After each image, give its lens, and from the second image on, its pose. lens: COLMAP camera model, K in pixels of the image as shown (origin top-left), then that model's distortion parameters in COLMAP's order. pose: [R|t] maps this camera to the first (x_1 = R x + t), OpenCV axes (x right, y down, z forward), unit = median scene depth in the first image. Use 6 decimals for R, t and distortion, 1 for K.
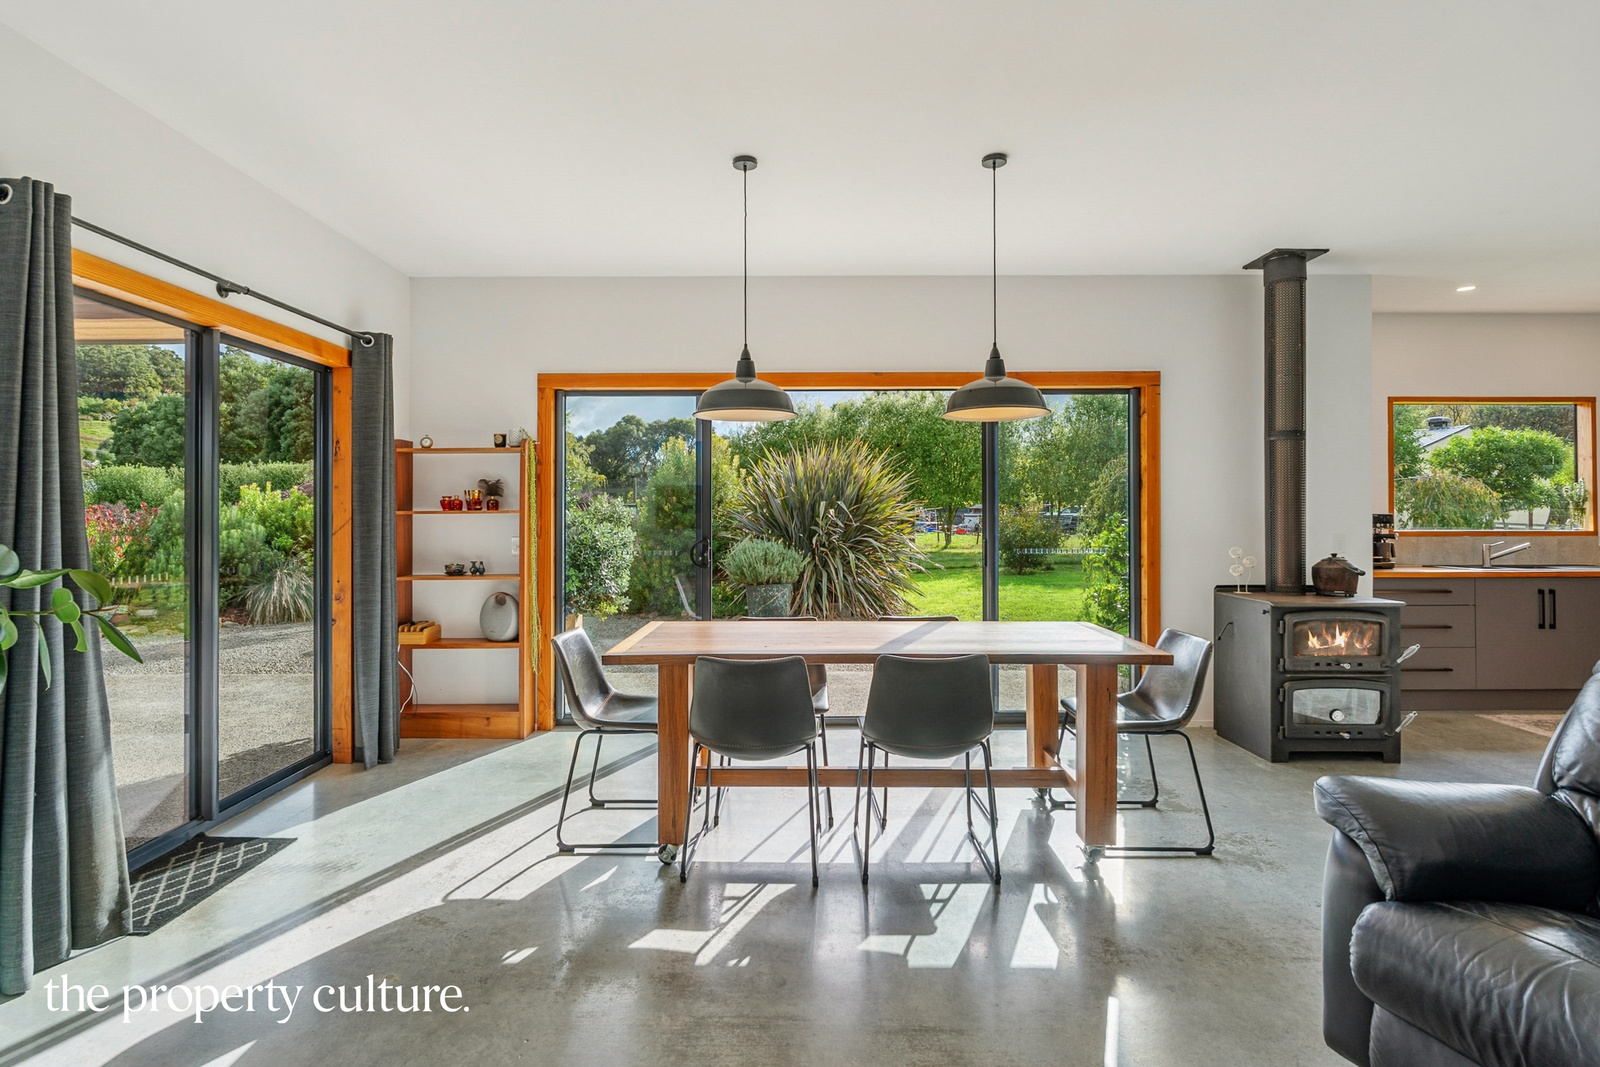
lens RADIAL K [[767.9, 0, 795.7], [0, 767.9, 504.8], [0, 0, 1]] dist [-0.000514, -0.000903]
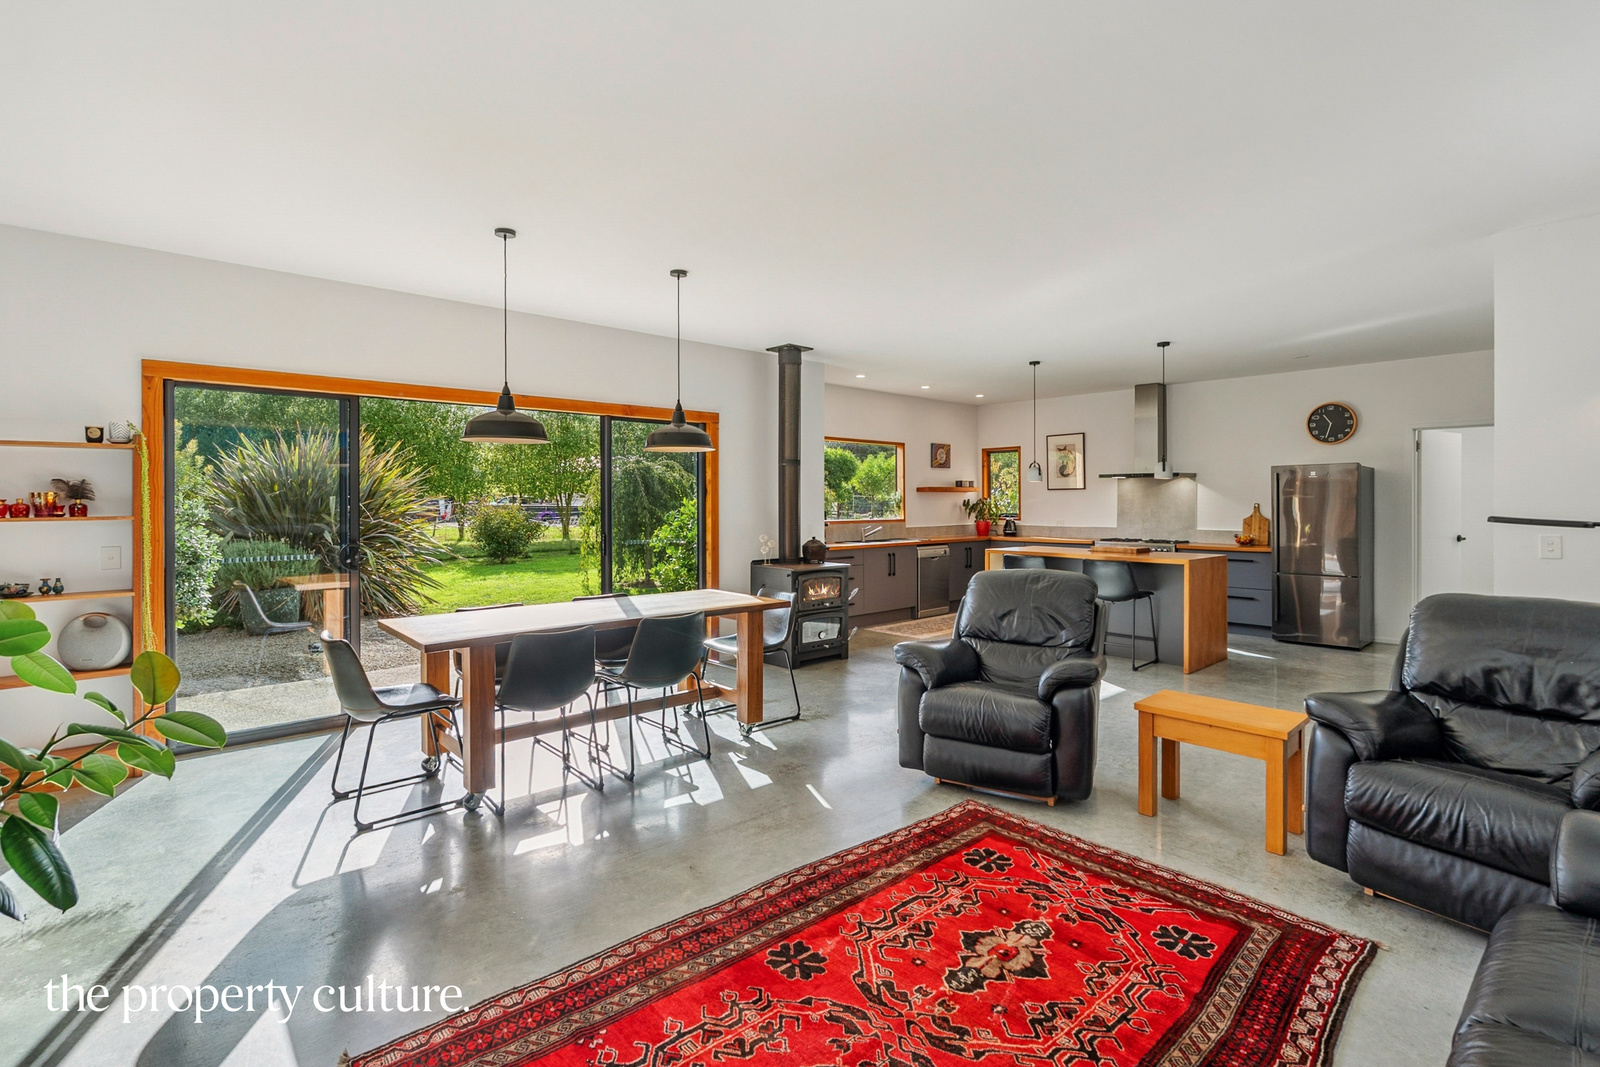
lens RADIAL K [[755.9, 0, 798.5], [0, 755.9, 493.7], [0, 0, 1]] dist [-0.000583, -0.000203]
pose [[0.738857, 0.007137, 0.673824, -0.389135], [-0.007531, 0.999969, -0.002333, -0.023090], [-0.673820, -0.003351, 0.738888, -0.150738]]
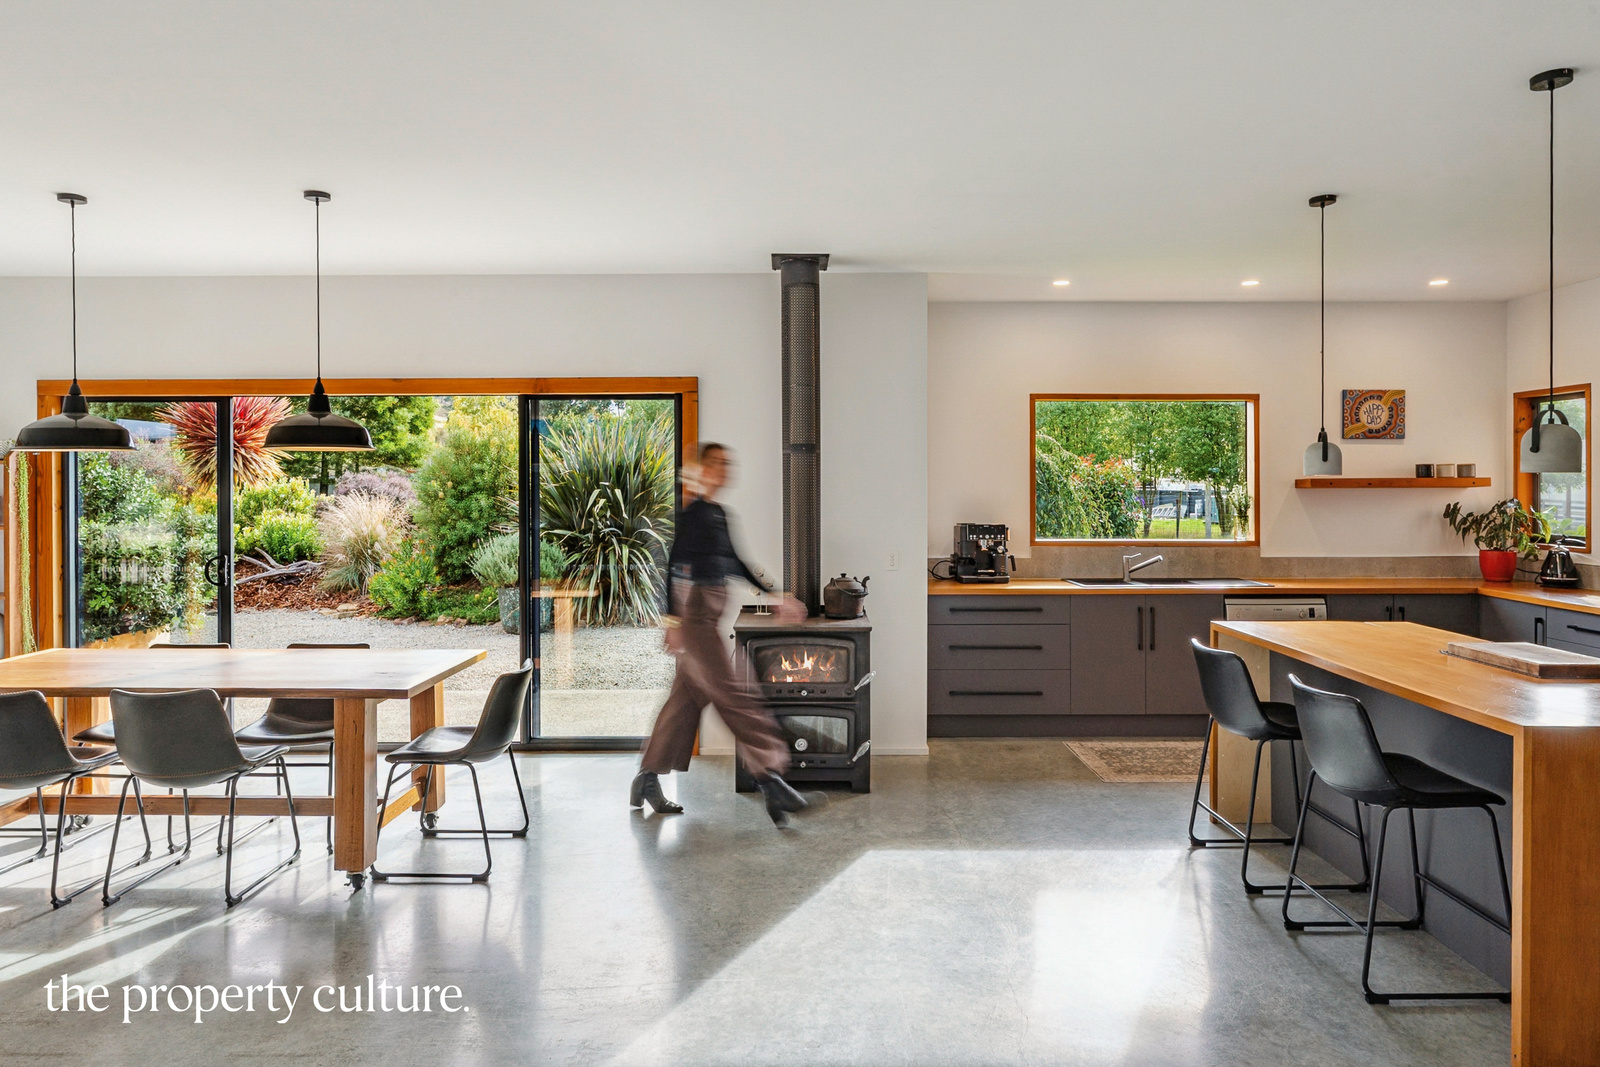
lens RADIAL K [[959.9, 0, 798.9], [0, 959.9, 485.4], [0, 0, 1]] dist [0.002130, -0.001186]
pose [[0.999989, 0.000055, -0.004676, 0.647000], [0.000013, 0.999894, 0.014547, -0.062758], [0.004676, -0.014547, 0.999883, -0.186877]]
